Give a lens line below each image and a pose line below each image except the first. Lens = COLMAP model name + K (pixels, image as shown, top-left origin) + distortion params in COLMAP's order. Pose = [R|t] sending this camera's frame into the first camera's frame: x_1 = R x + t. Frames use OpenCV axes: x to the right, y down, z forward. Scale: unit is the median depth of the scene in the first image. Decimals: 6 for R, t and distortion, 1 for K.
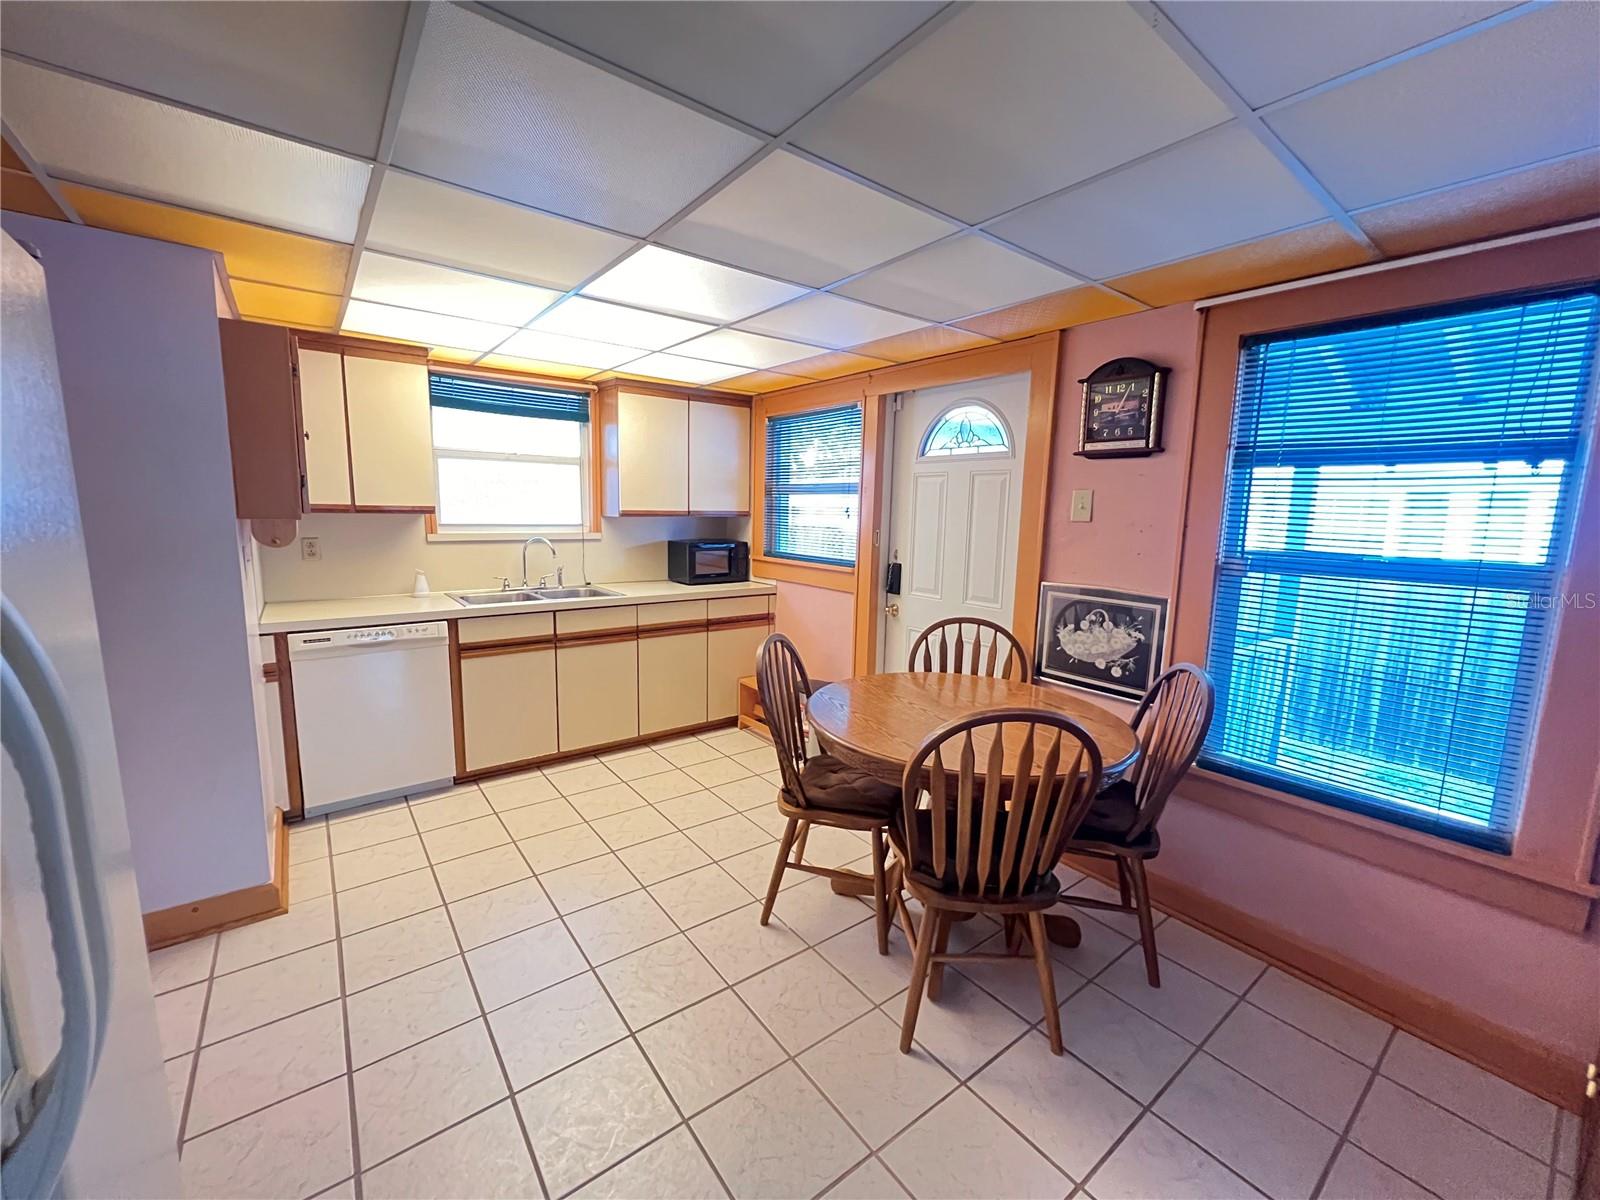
lens RADIAL K [[640.2, 0, 797.0], [0, 640.2, 602.9], [0, 0, 1]] dist [-0.002711, -0.000126]
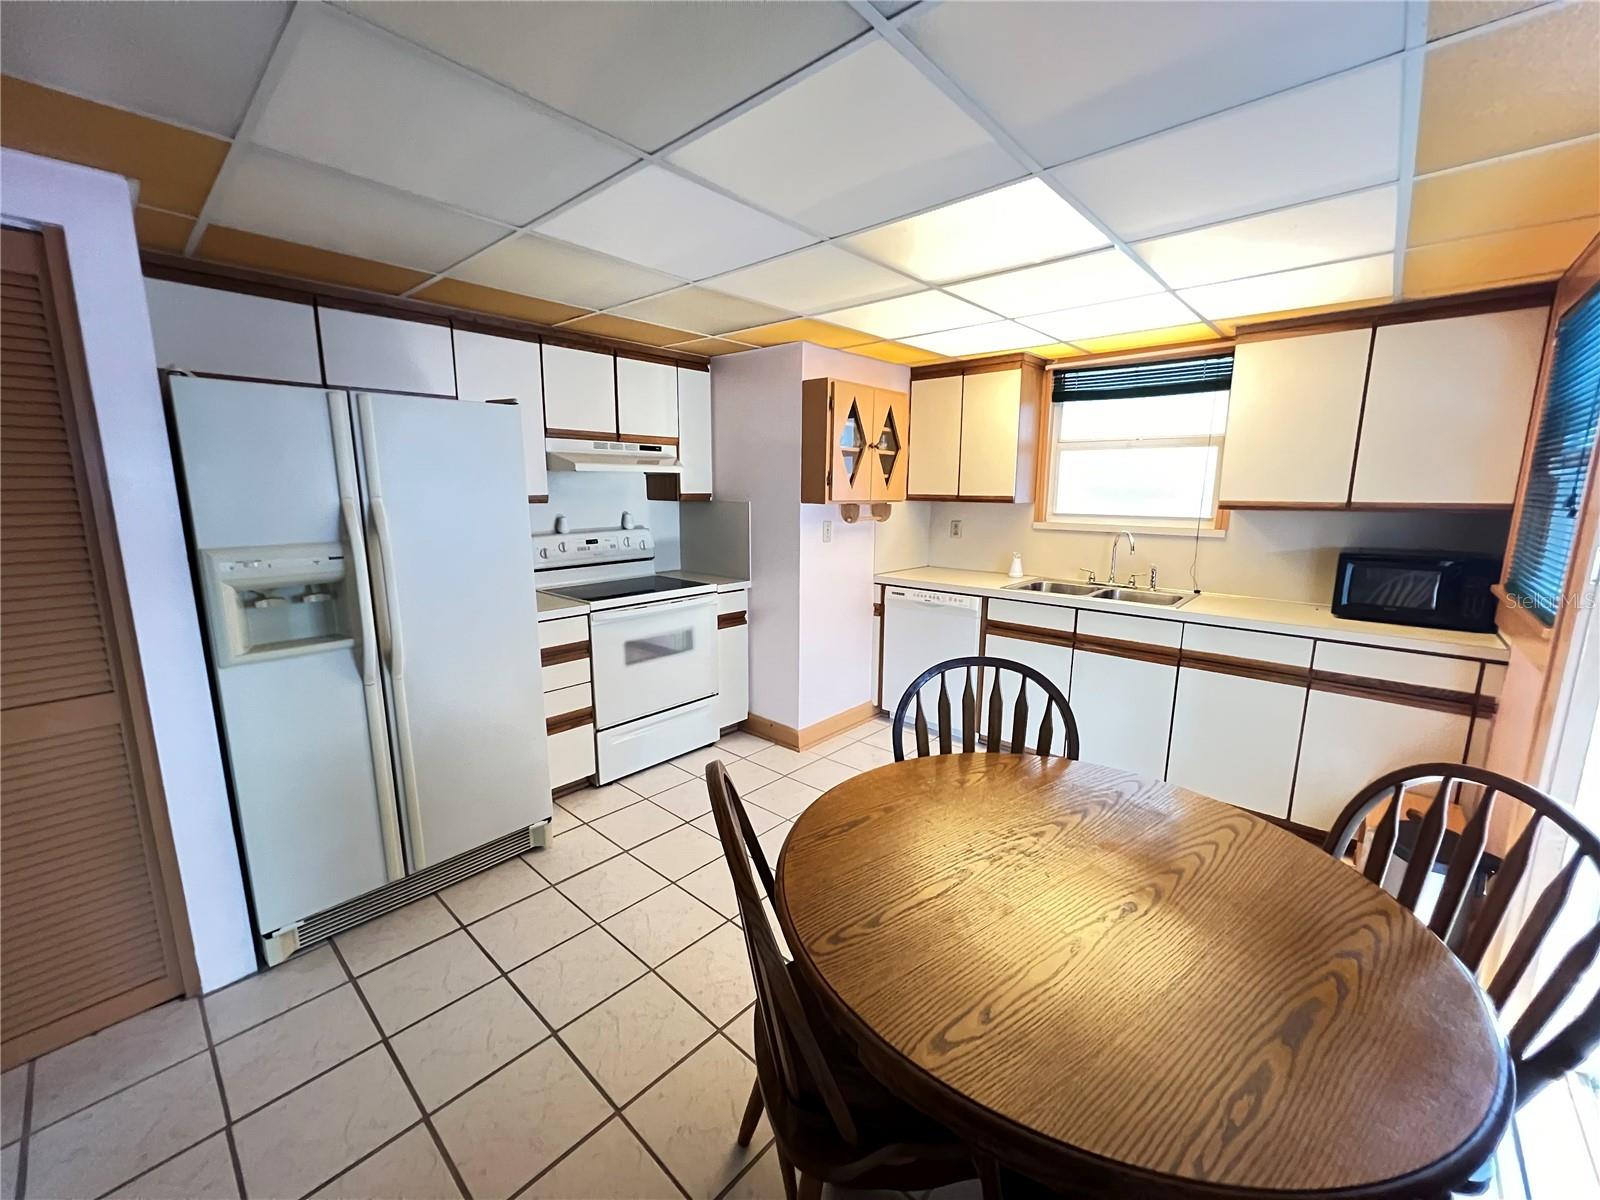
lens RADIAL K [[643.4, 0, 796.1], [0, 643.4, 603.9], [0, 0, 1]] dist [-0.006364, 0.001478]
pose [[0.168156, 0.152900, -0.973830, 0.400798], [-0.151116, 0.980219, 0.127809, -0.044412], [0.974109, 0.125669, 0.187935, 0.372784]]
